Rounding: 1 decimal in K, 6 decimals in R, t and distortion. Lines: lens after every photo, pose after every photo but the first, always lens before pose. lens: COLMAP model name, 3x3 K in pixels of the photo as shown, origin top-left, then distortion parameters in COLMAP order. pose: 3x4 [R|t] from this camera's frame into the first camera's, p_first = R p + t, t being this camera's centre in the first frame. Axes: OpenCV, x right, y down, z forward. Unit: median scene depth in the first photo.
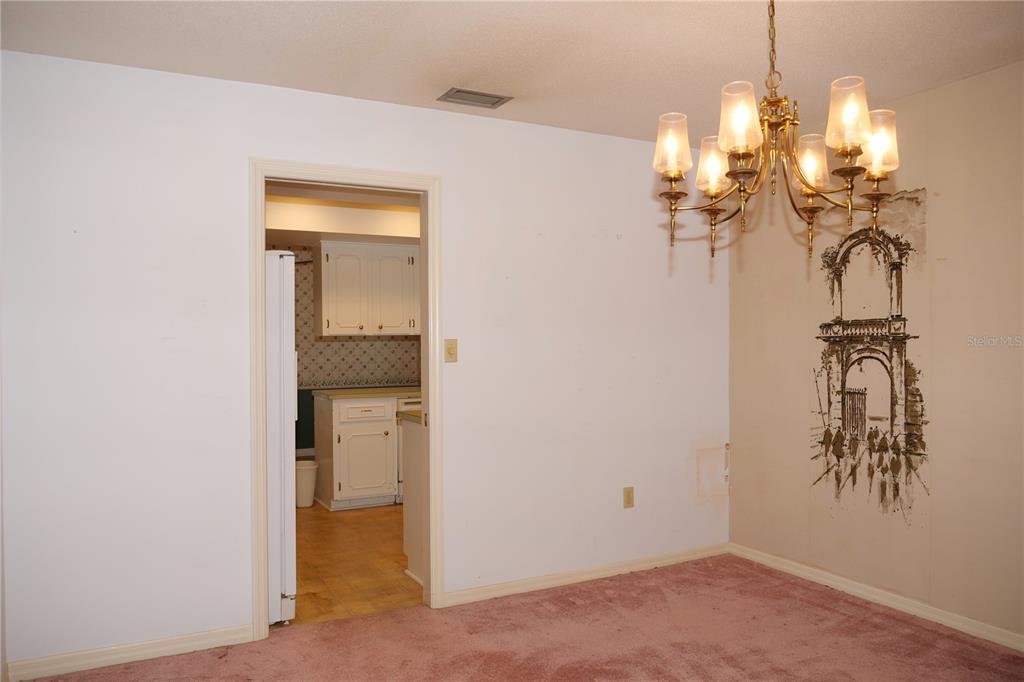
lens RADIAL K [[763.2, 0, 512.0], [0, 763.2, 341.0], [0, 0, 1]] dist [-0.003813, 0.002064]
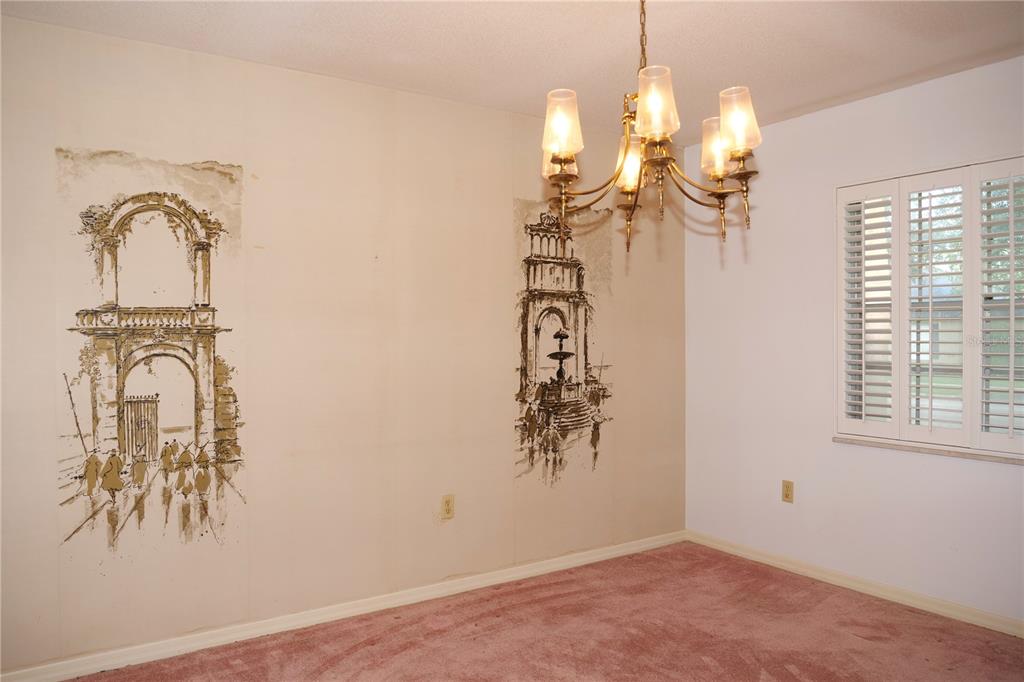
lens RADIAL K [[763.2, 0, 512.0], [0, 763.2, 341.0], [0, 0, 1]] dist [-0.003813, 0.002064]
pose [[-0.102069, 0.002646, 0.994774, -0.371992], [0.005266, 0.999984, -0.002120, 0.010705], [-0.994763, 0.005022, -0.102082, 0.731948]]
